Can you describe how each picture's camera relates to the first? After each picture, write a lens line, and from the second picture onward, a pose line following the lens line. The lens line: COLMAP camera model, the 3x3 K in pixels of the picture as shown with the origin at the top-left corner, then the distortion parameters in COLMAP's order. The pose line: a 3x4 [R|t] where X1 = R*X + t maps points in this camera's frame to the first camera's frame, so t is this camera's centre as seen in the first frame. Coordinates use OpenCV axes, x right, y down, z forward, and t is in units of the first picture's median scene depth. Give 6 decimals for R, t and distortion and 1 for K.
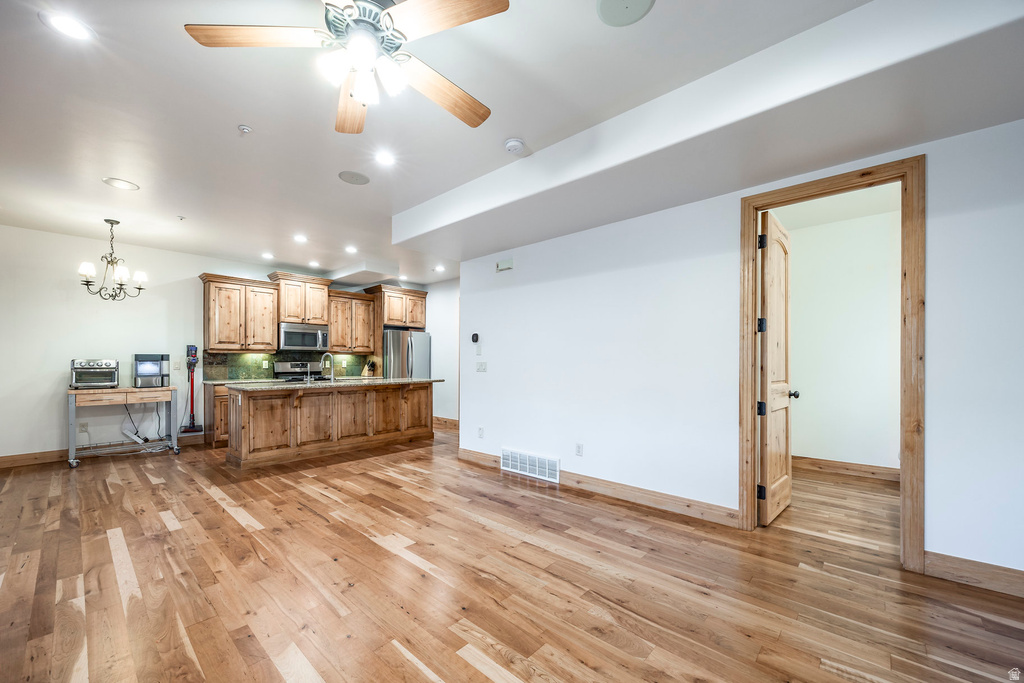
lens RADIAL K [[418.3, 0, 514.4], [0, 418.3, 362.5], [0, 0, 1]] dist [-0.000611, -0.000117]
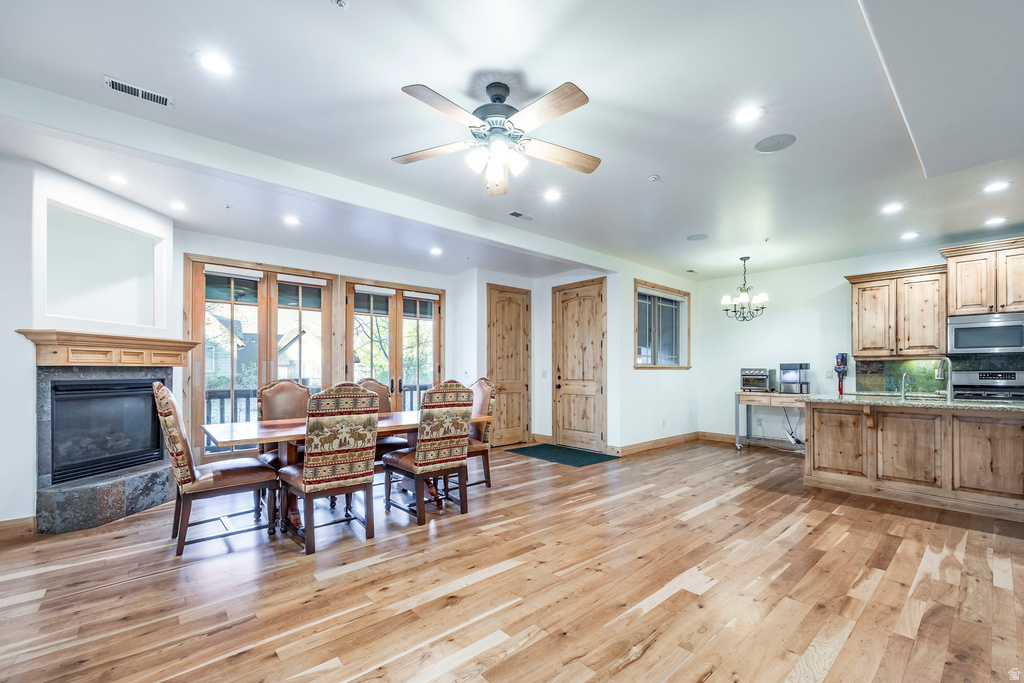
lens RADIAL K [[433.1, 0, 514.5], [0, 433.1, 368.8], [0, 0, 1]] dist [-0.002454, -0.000498]
pose [[-0.132635, -0.001996, -0.991163, 0.310070], [-0.002736, 0.999995, -0.001647, -0.001520], [0.991161, 0.002493, -0.132640, 0.367071]]
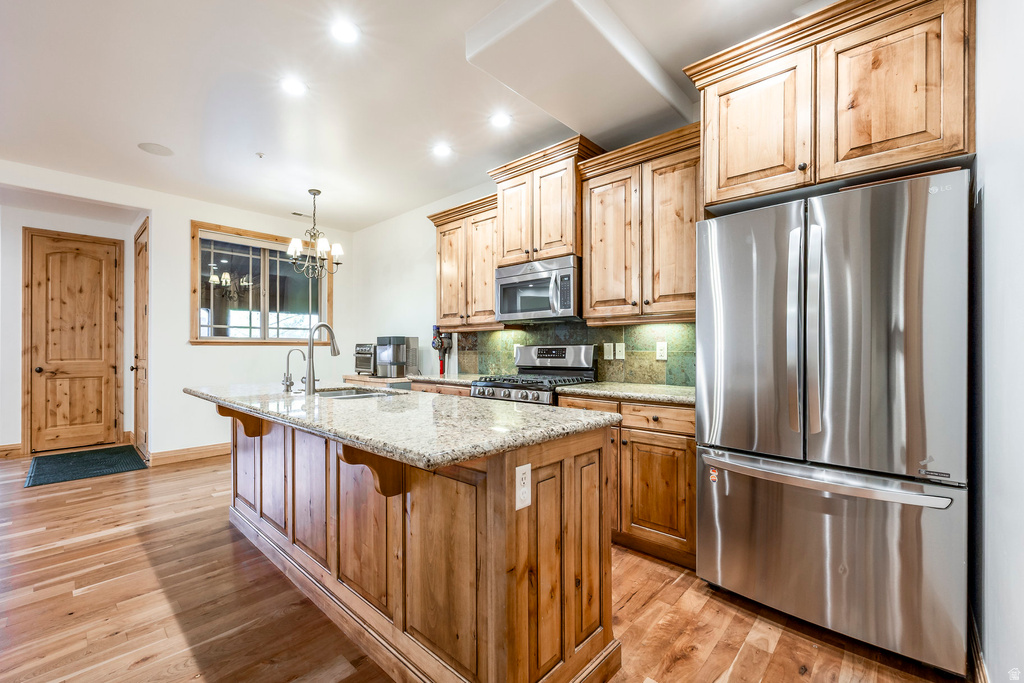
lens RADIAL K [[446.4, 0, 500.0], [0, 446.4, 346.6], [0, 0, 1]] dist [-0.003224, -0.000726]
pose [[-0.063007, -0.005012, -0.998001, -0.014834], [-0.001900, 0.999986, -0.004902, 0.002829], [0.998011, 0.001587, -0.063015, 1.100415]]
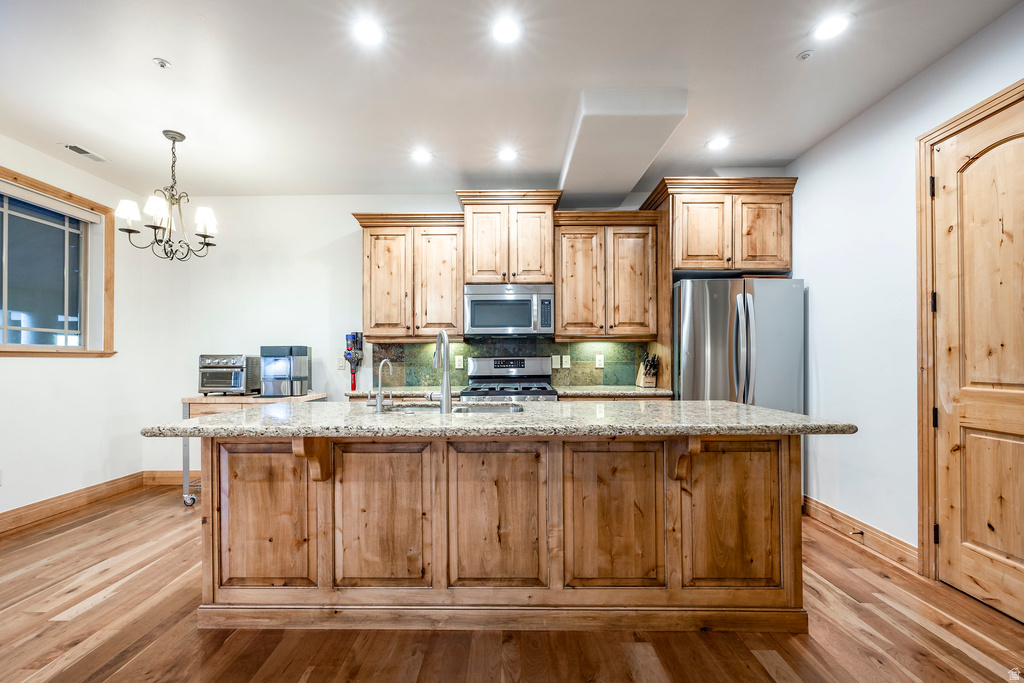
lens RADIAL K [[407.9, 0, 512.5], [0, 407.9, 355.2], [0, 0, 1]] dist [-0.002094, -0.000102]
pose [[0.647471, -0.011092, -0.762009, -0.123304], [0.002384, 0.999919, -0.012530, 0.002963], [0.762086, 0.006297, 0.647445, 0.746417]]
